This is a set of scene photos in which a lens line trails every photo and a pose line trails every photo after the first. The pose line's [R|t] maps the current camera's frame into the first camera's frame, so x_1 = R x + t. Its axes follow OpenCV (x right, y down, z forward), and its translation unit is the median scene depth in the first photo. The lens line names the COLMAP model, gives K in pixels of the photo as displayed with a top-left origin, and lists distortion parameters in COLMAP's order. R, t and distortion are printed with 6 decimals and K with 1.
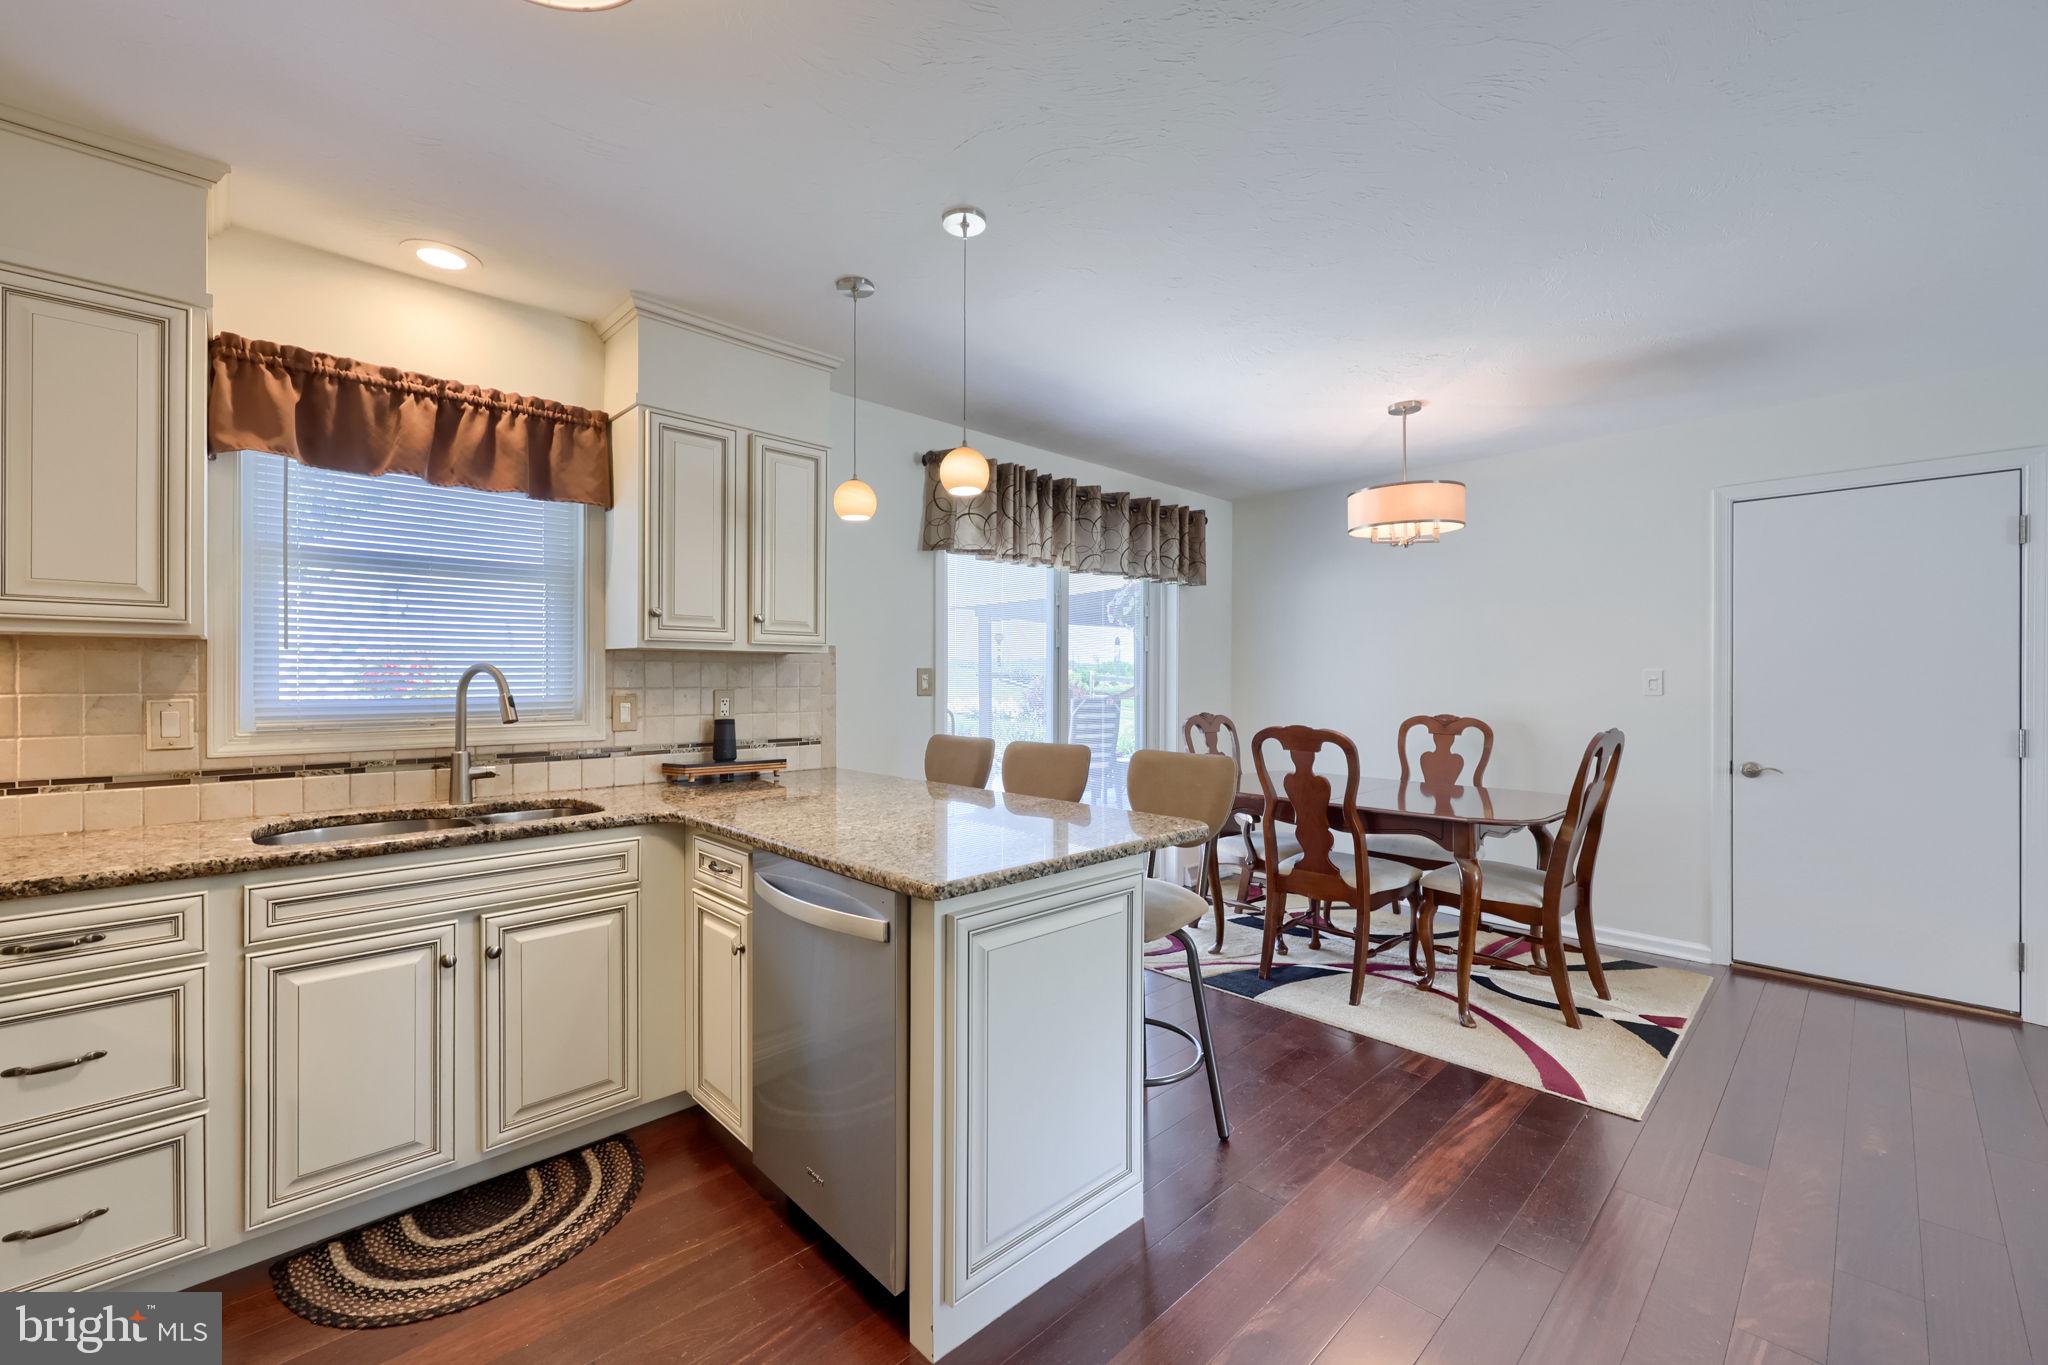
lens RADIAL K [[883.4, 0, 966.6], [0, 883.4, 672.1], [0, 0, 1]] dist [0.000183, -0.000244]
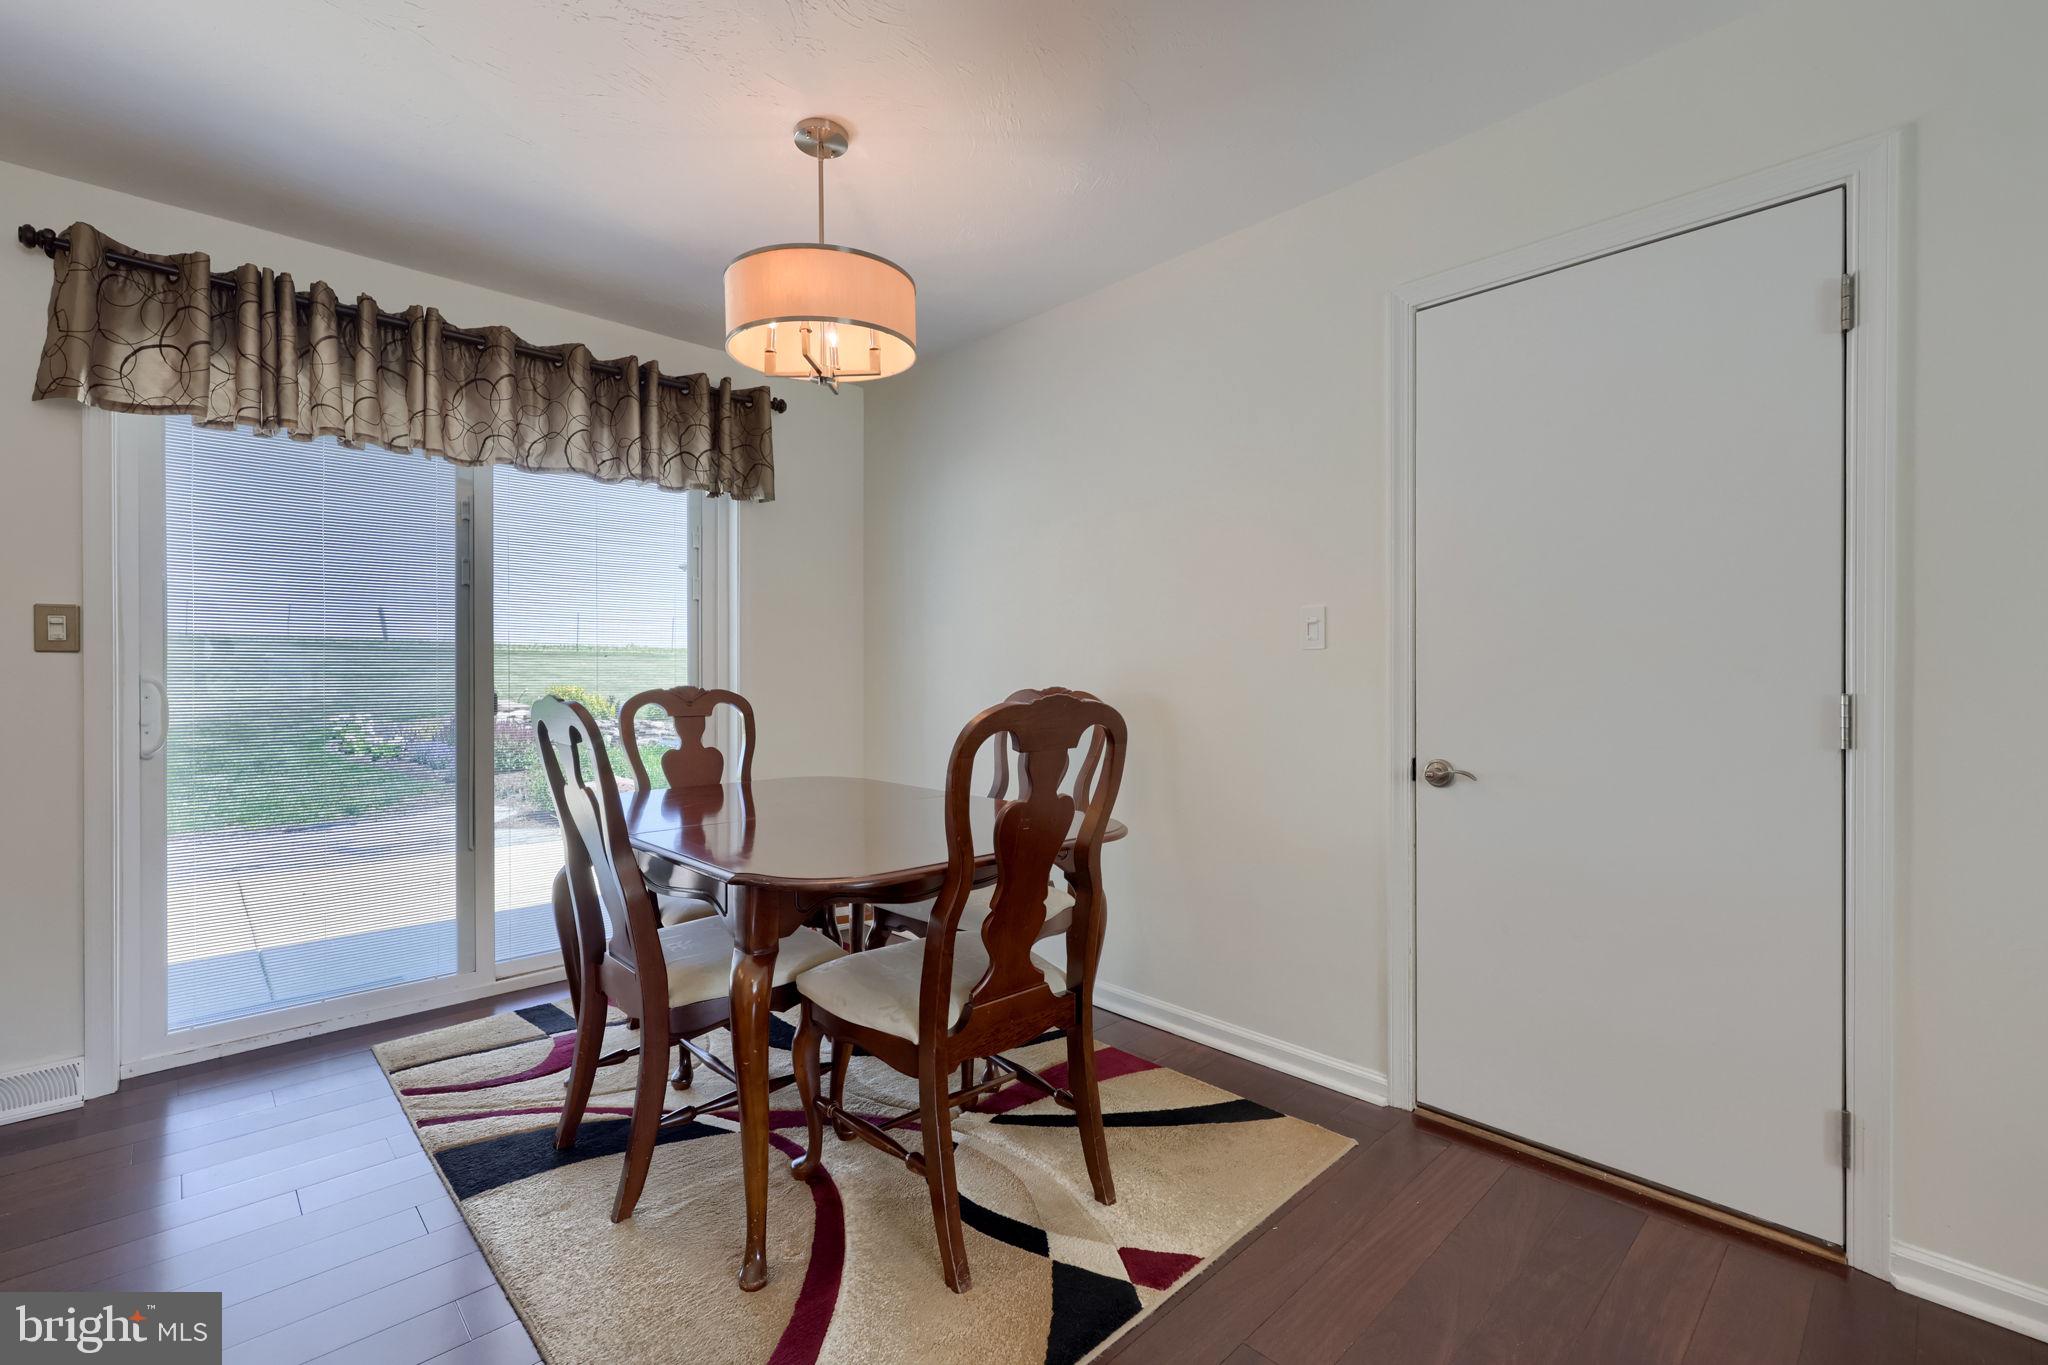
lens RADIAL K [[920.2, 0, 1026.8], [0, 920.2, 671.7], [0, 0, 1]] dist [0.002292, -0.000203]
pose [[0.999992, -0.003032, 0.002609, 0.610554], [0.003024, 0.999991, 0.002929, 0.041190], [-0.002618, -0.002921, 0.999992, 0.396688]]
